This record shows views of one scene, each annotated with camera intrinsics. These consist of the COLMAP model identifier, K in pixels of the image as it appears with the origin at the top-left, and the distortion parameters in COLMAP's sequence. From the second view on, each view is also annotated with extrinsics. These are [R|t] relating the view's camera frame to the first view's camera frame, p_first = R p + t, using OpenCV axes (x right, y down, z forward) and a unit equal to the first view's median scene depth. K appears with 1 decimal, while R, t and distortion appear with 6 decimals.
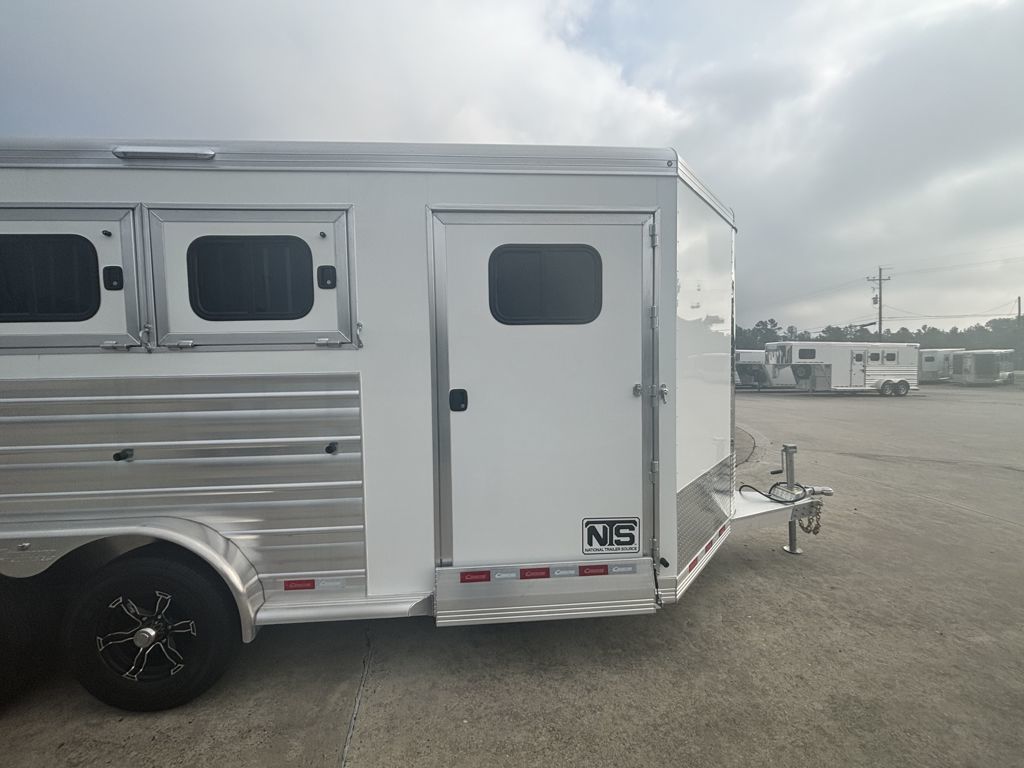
lens RADIAL K [[416.0, 0, 514.5], [0, 416.0, 381.4], [0, 0, 1]] dist [0.000972, -0.000939]
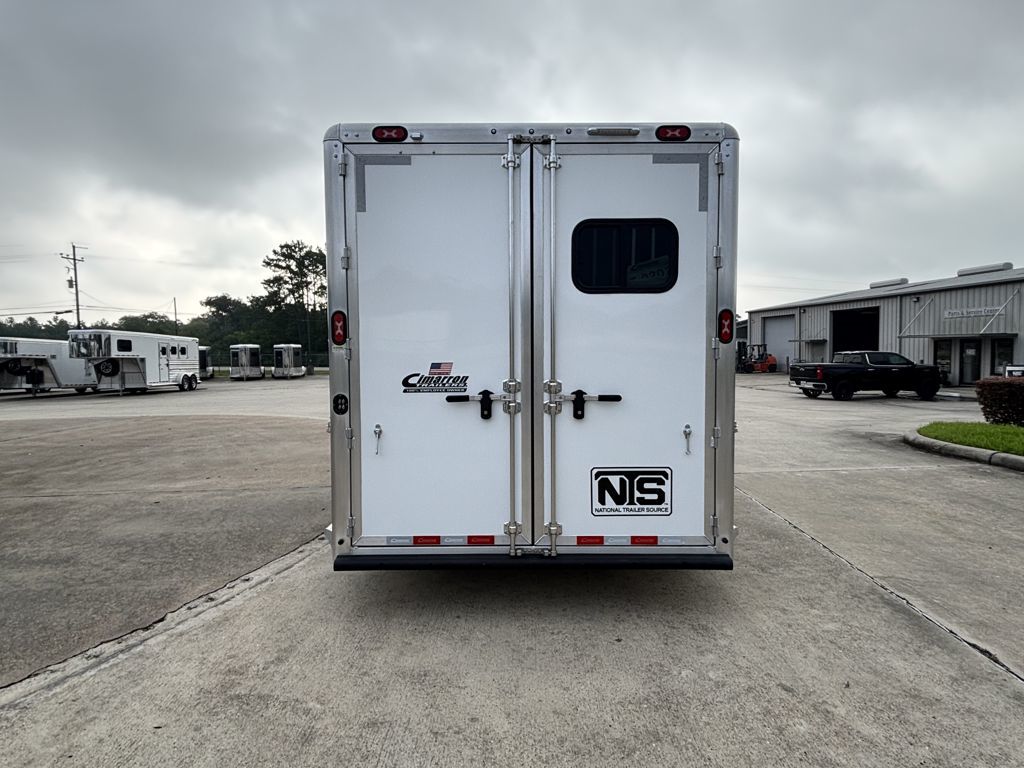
lens RADIAL K [[559.5, 0, 508.1], [0, 559.5, 379.9], [0, 0, 1]] dist [-0.013485, 0.002109]
pose [[0.072565, -0.036252, 0.996705, -3.431786], [0.049718, 0.998228, 0.032688, 0.050951], [-0.996124, 0.047182, 0.074239, 1.364108]]
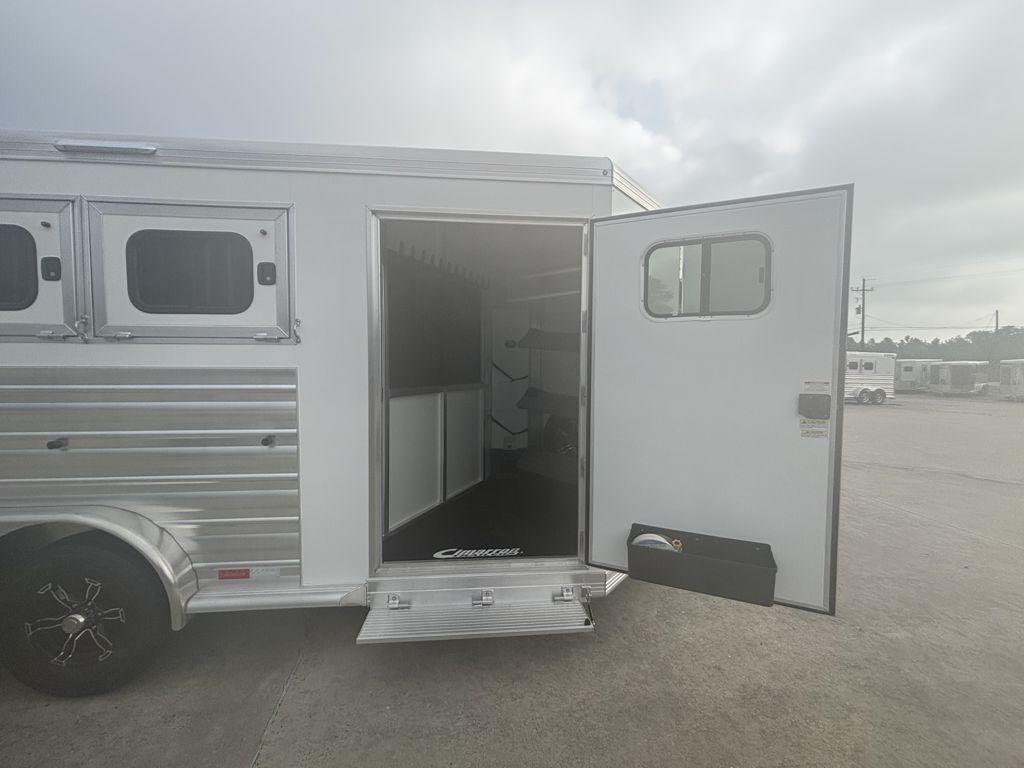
lens RADIAL K [[416.0, 0, 515.1], [0, 416.0, 381.7], [0, 0, 1]] dist [0.000972, -0.000939]
pose [[0.999546, 0.020889, 0.021710, 0.138004], [-0.020839, 0.999780, -0.002527, 0.005305], [-0.021758, 0.002073, 0.999761, -0.034105]]
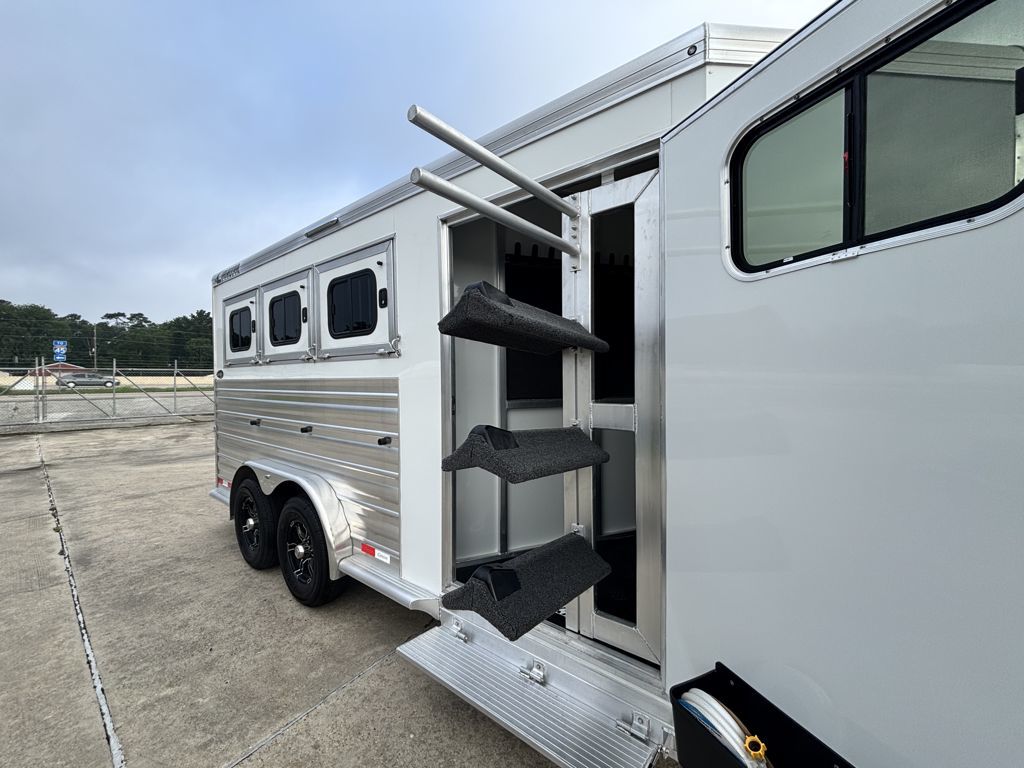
lens RADIAL K [[416.0, 0, 509.1], [0, 416.0, 381.6], [0, 0, 1]] dist [0.000972, -0.000939]
pose [[0.722852, 0.018607, -0.690752, 0.619890], [-0.034784, 0.999350, -0.009480, -0.010081], [0.690127, 0.030879, 0.723029, 0.375423]]
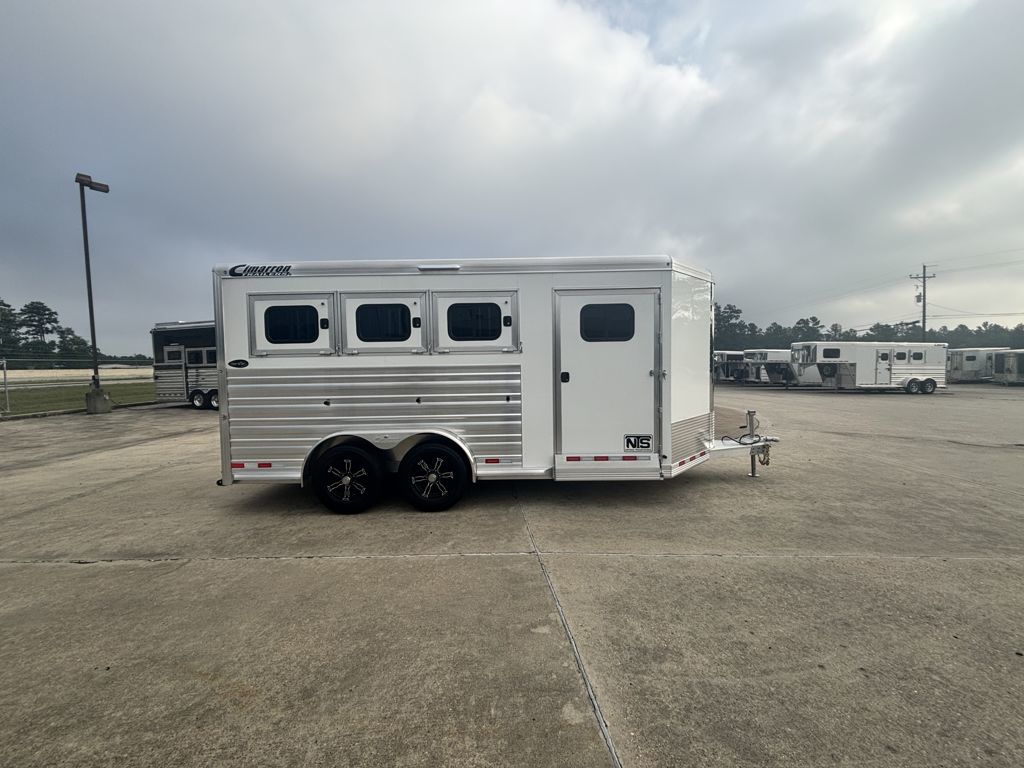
lens RADIAL K [[416.0, 0, 511.2], [0, 416.0, 382.1], [0, 0, 1]] dist [0.000972, -0.000939]
pose [[0.996763, 0.004534, -0.080271, -0.241606], [-0.004230, 0.999983, 0.003954, 0.063465], [0.080288, -0.003601, 0.996765, -1.151281]]
